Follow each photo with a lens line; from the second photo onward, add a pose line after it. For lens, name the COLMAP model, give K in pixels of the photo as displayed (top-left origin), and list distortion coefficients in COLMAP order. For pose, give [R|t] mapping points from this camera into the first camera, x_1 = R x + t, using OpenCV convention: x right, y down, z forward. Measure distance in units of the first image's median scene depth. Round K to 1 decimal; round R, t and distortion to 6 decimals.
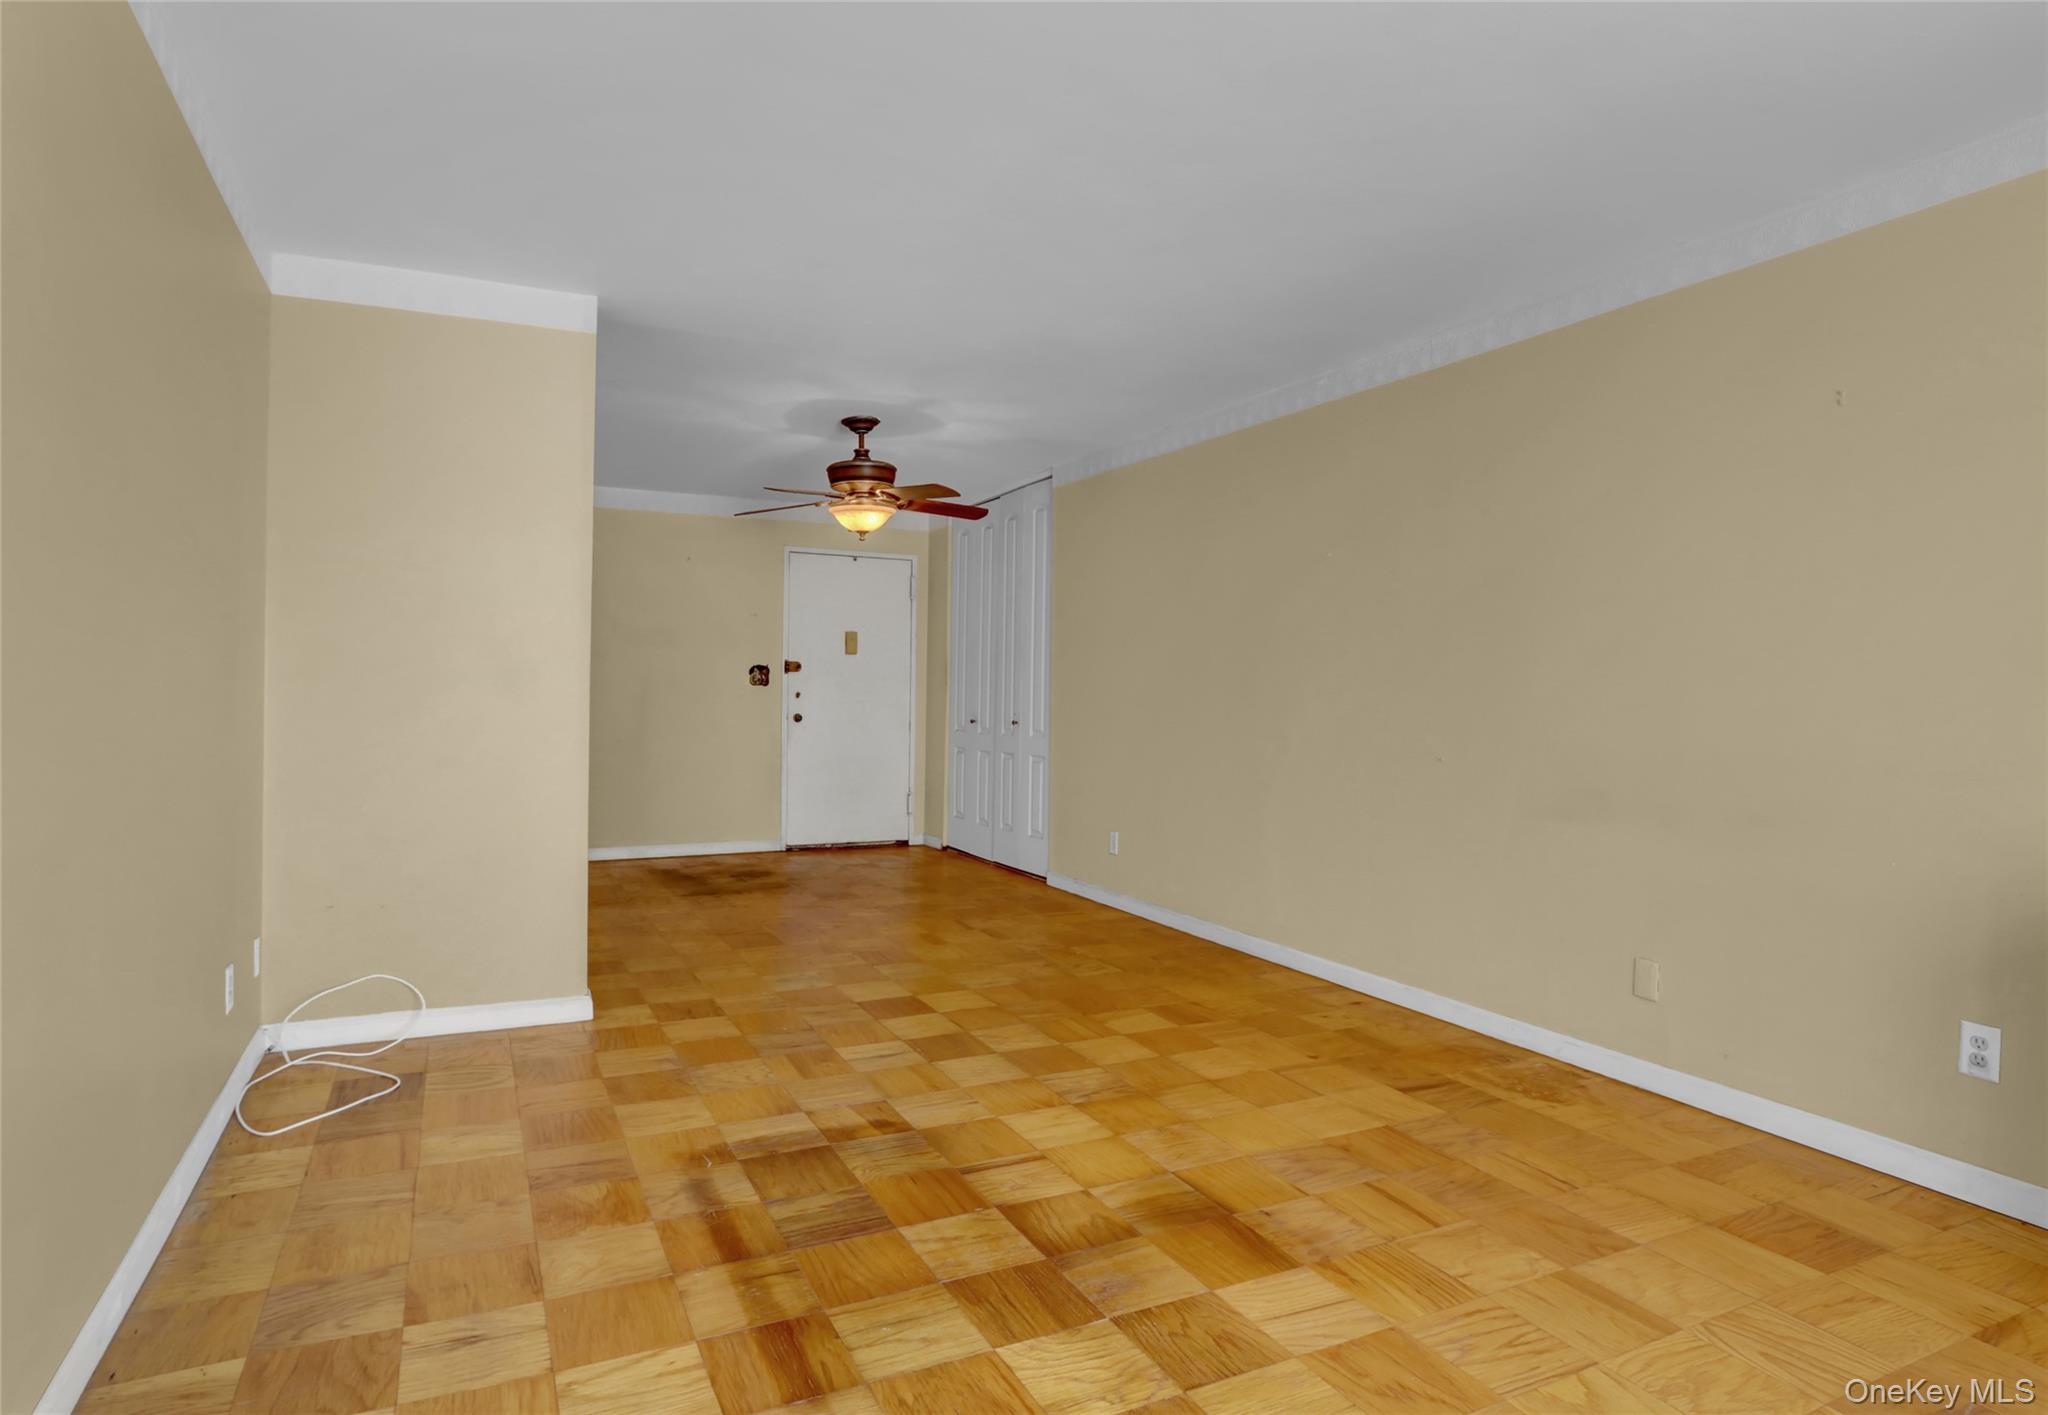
lens RADIAL K [[1039.9, 0, 1024.0], [0, 1039.9, 707.5], [0, 0, 1]] dist [-0.013977, 0.001543]
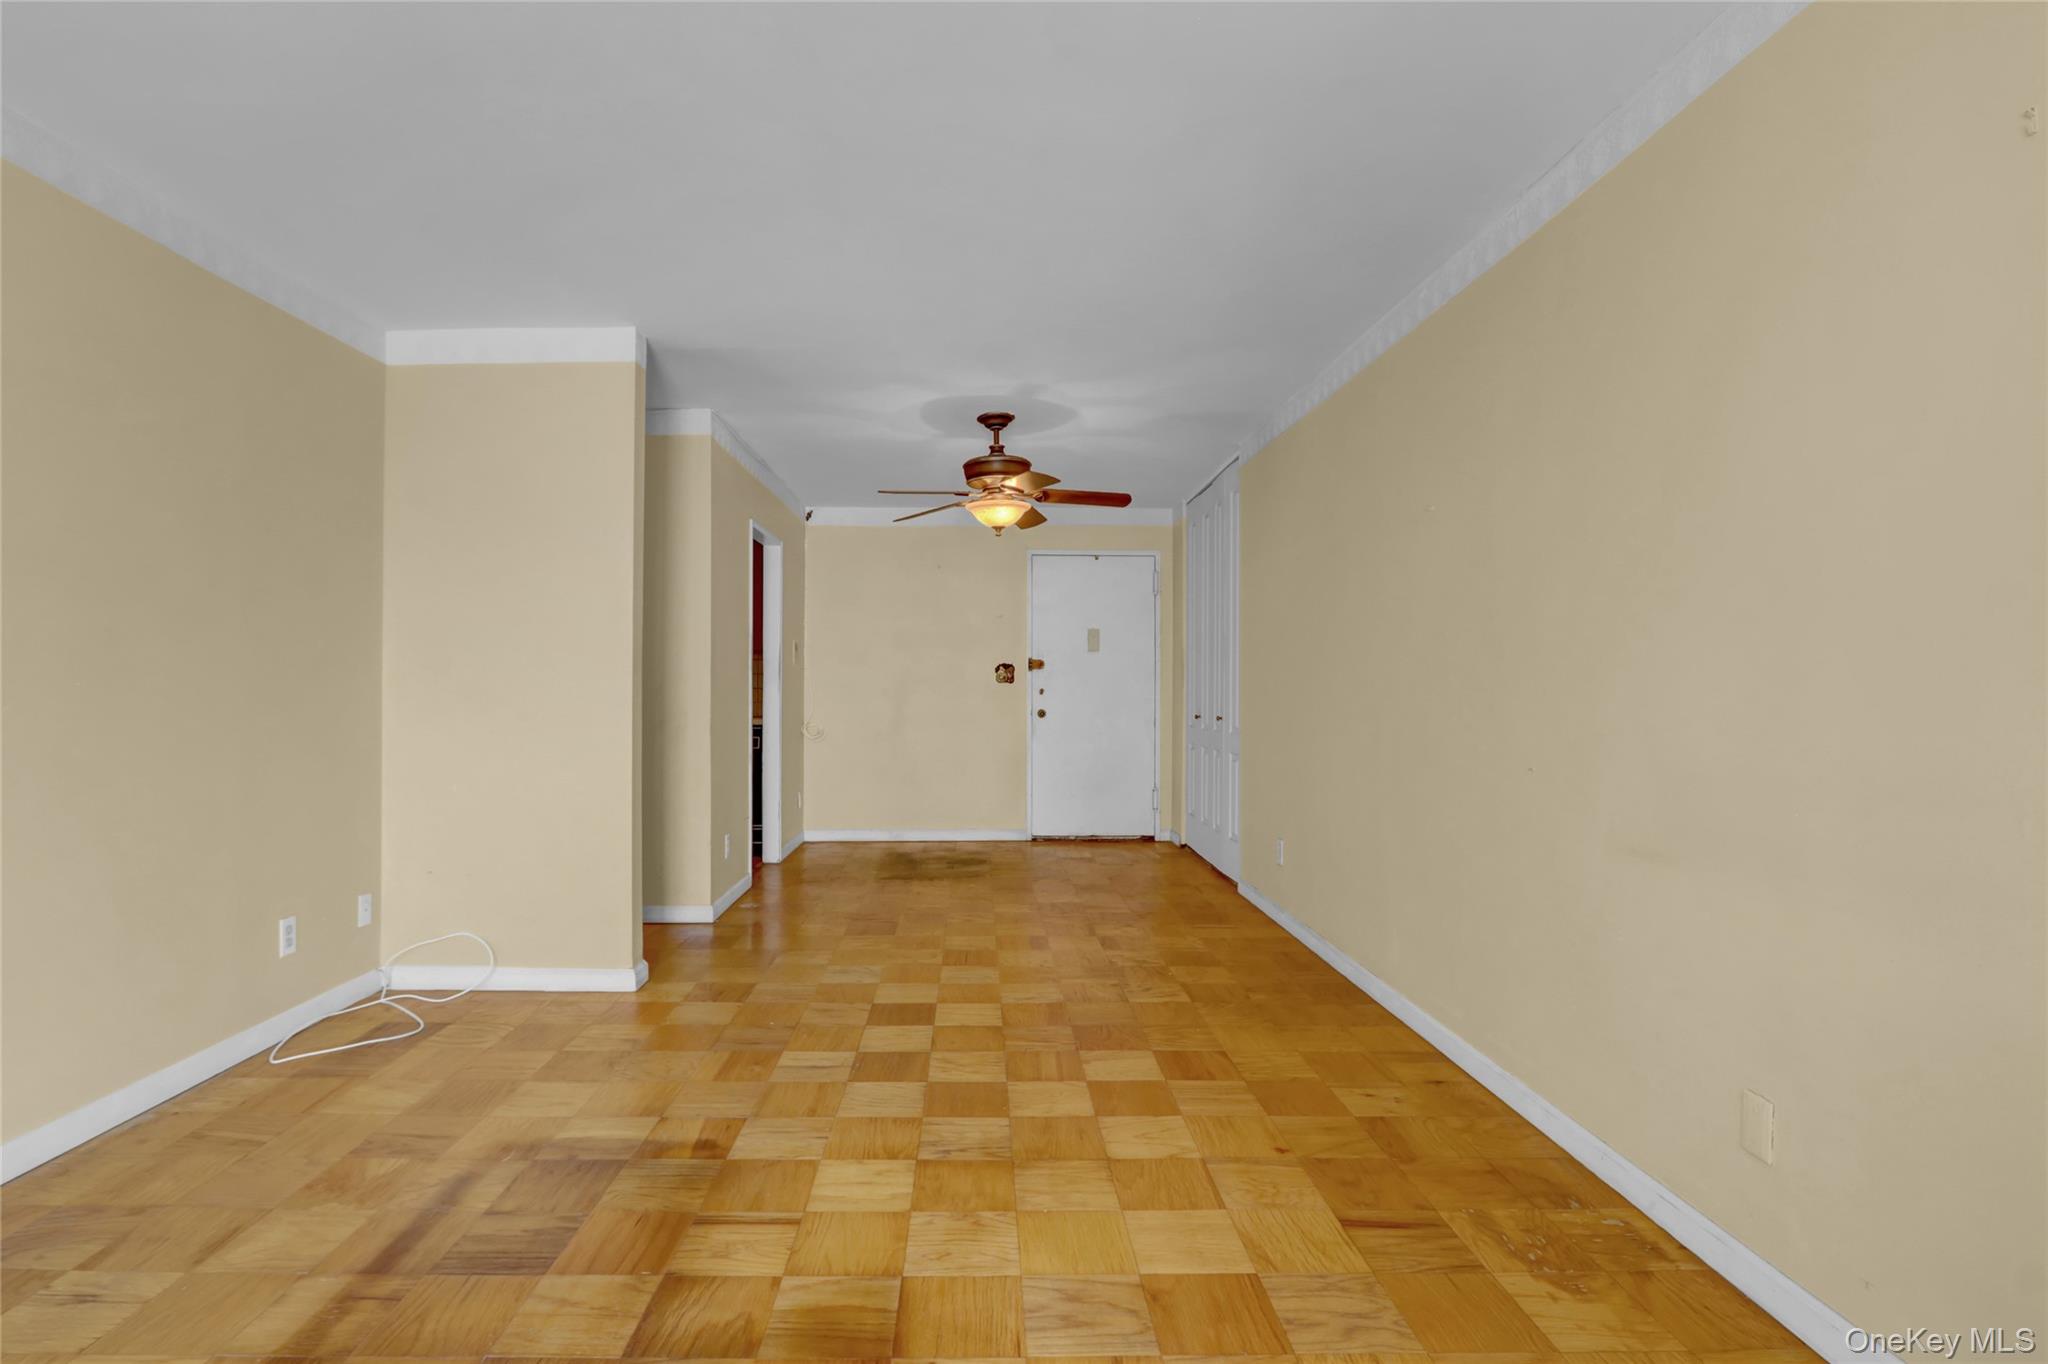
lens RADIAL K [[972.5, 0, 994.1], [0, 972.5, 687.8], [0, 0, 1]] dist [-0.020426, 0.005361]
pose [[0.914813, -0.010257, -0.403748, 0.366717], [0.003487, 0.999841, -0.017499, 0.003537], [0.403863, 0.014601, 0.914703, 0.240439]]
